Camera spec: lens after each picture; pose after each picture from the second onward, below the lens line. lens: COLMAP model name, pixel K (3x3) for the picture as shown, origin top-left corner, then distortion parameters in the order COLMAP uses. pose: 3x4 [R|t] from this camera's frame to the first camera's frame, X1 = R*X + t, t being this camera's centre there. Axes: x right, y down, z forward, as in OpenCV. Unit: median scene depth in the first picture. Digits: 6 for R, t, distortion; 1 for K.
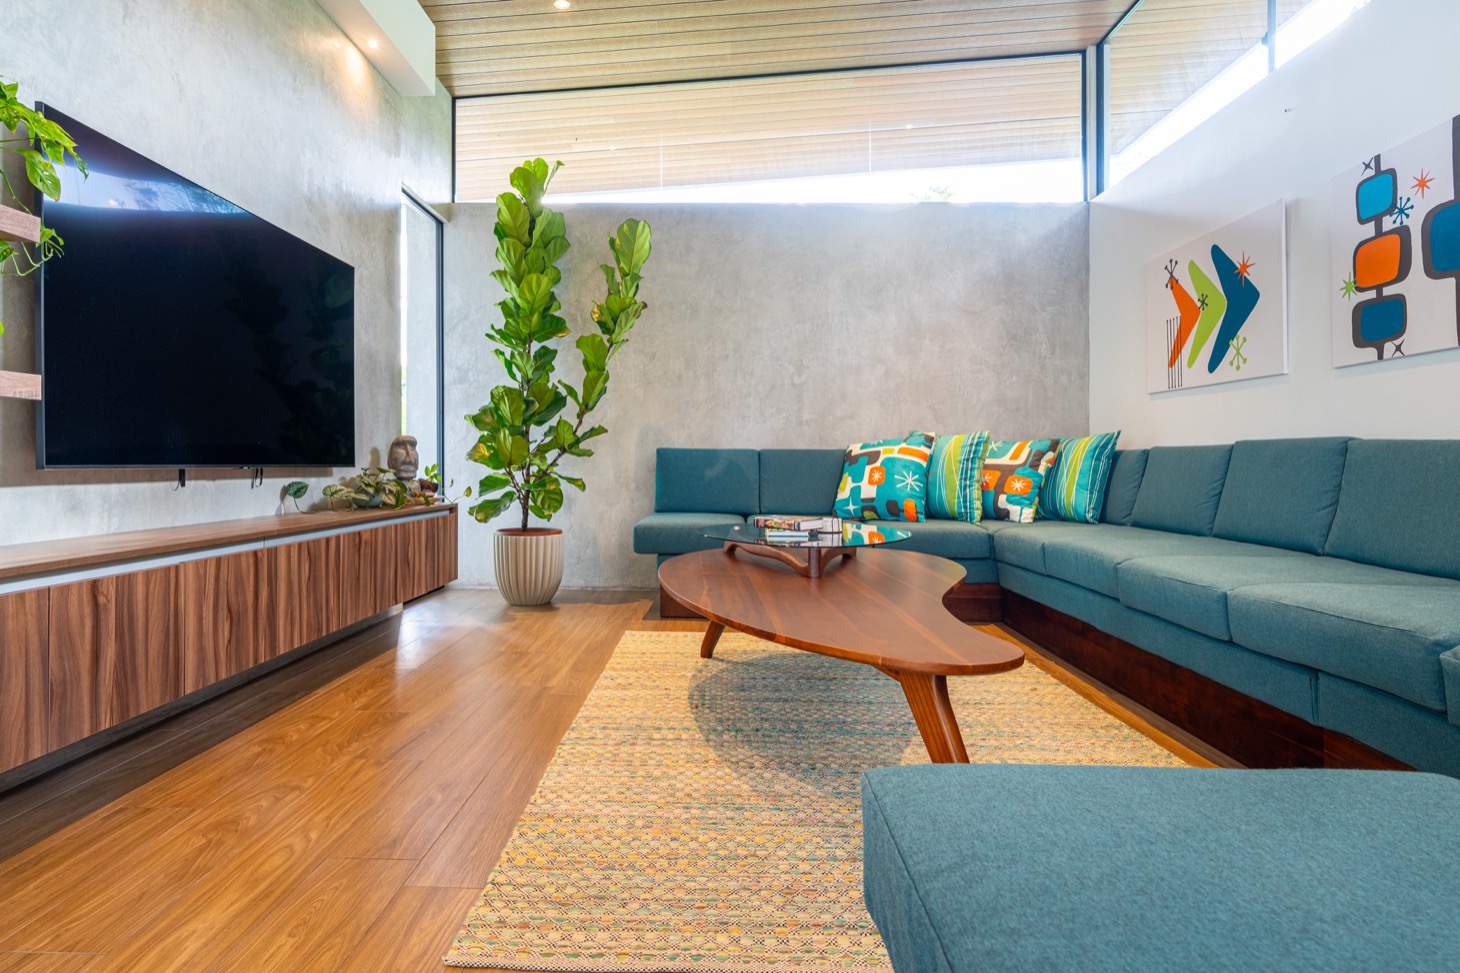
lens RADIAL K [[766.6, 0, 696.1], [0, 766.6, 469.9], [0, 0, 1]] dist [-0.007951, 0.001284]
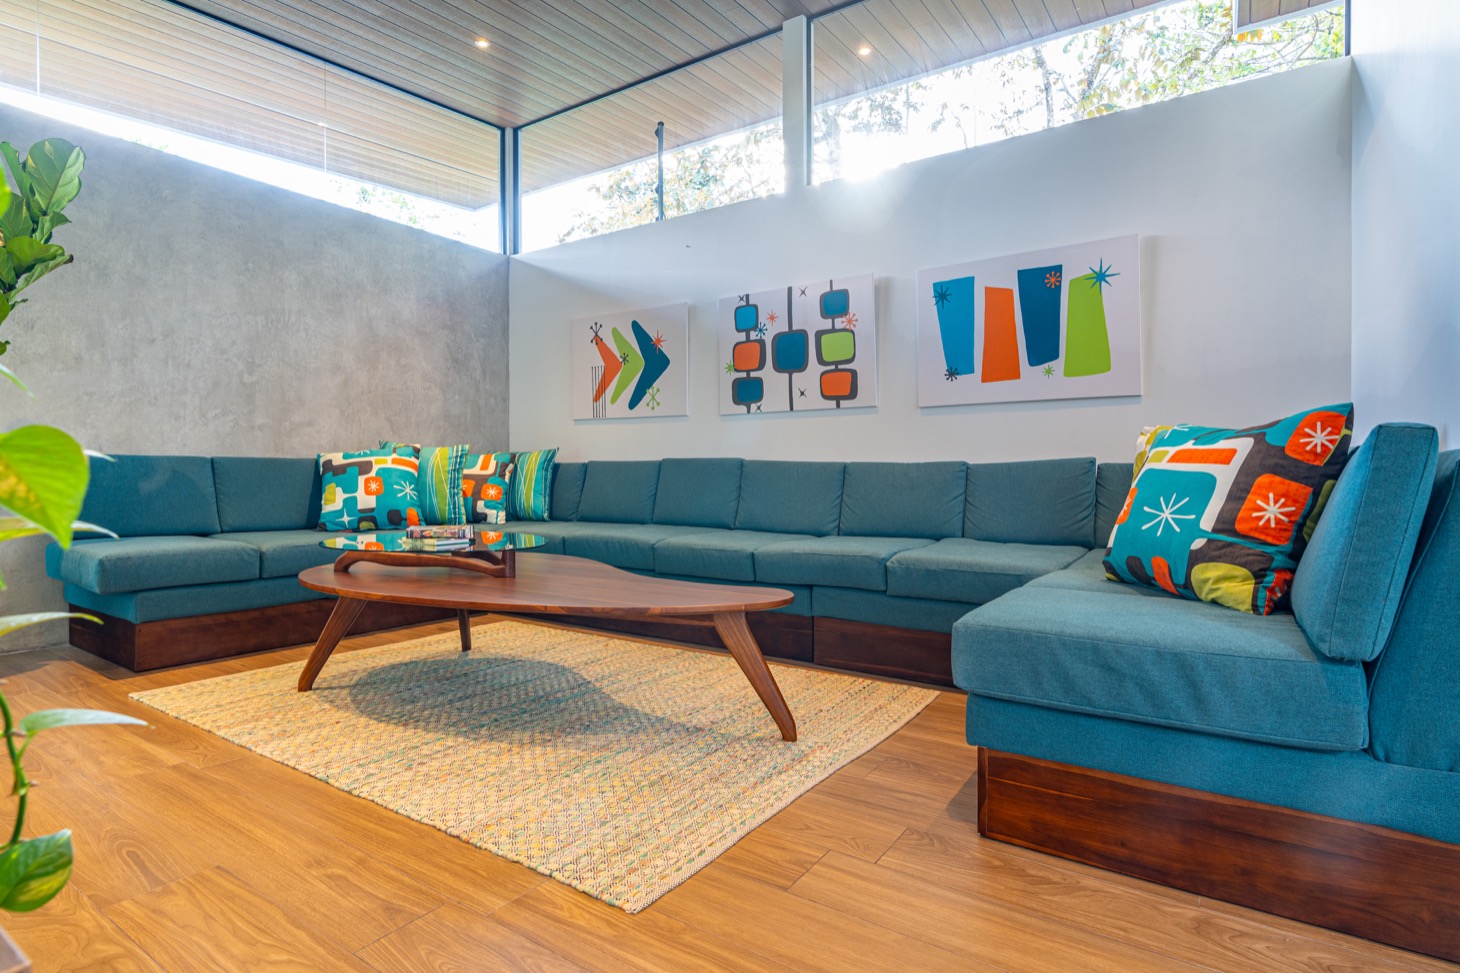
lens RADIAL K [[766.6, 0, 724.9], [0, 766.6, 476.5], [0, 0, 1]] dist [-0.007951, 0.001284]
pose [[0.527956, -0.005556, 0.849254, -0.381854], [0.006411, 0.999976, 0.002557, -0.004437], [-0.849248, 0.004094, 0.527979, 0.084213]]
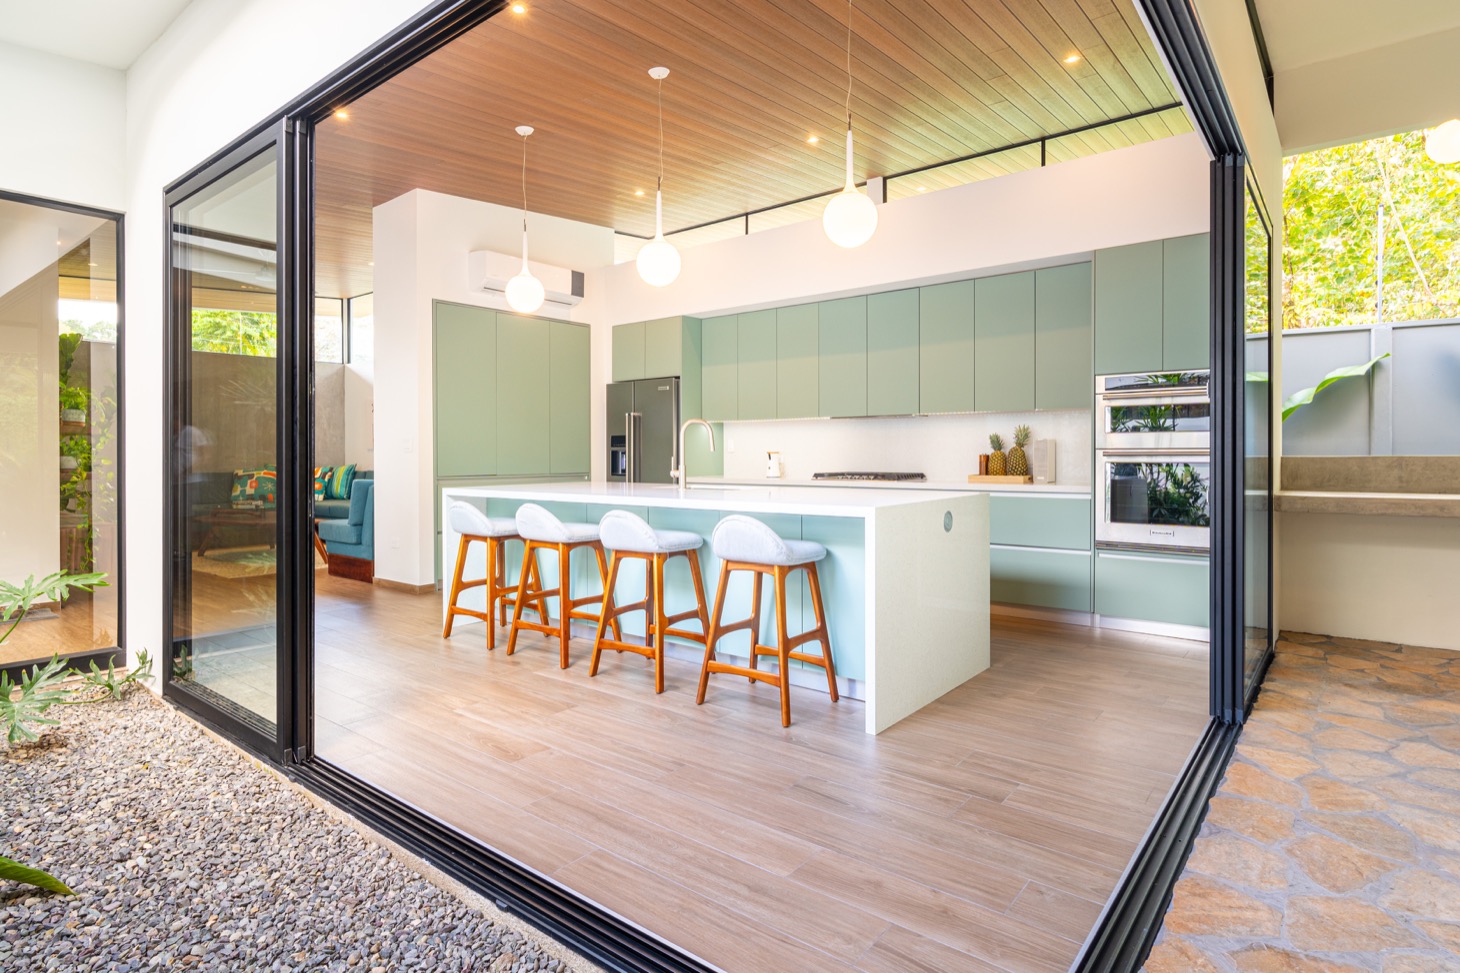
lens RADIAL K [[794.4, 0, 732.4], [0, 794.4, 447.1], [0, 0, 1]] dist [-0.003281, -0.000241]
pose [[0.604898, -0.003686, 0.796295, -0.820585], [0.011685, 0.999923, -0.004248, -0.080464], [-0.796218, 0.011874, 0.604894, -1.647600]]
